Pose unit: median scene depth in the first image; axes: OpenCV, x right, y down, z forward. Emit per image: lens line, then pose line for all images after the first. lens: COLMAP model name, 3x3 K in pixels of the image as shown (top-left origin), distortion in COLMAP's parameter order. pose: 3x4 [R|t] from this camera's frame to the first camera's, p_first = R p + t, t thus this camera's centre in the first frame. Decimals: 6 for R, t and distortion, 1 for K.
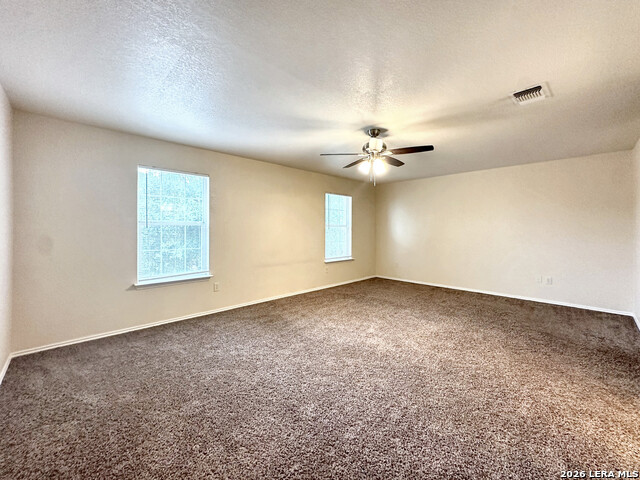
lens RADIAL K [[260.1, 0, 326.2], [0, 260.1, 238.8], [0, 0, 1]] dist [-0.001042, -0.000101]
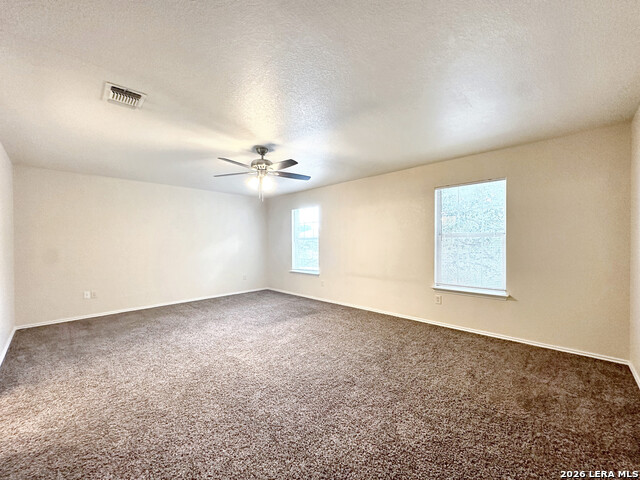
lens RADIAL K [[260.1, 0, 326.2], [0, 260.1, 238.8], [0, 0, 1]] dist [-0.001042, -0.000101]
pose [[0.037908, -0.013060, -0.999196, 0.938152], [-0.029055, 0.999477, -0.014166, -0.031754], [0.998859, 0.029568, 0.037509, 0.921253]]
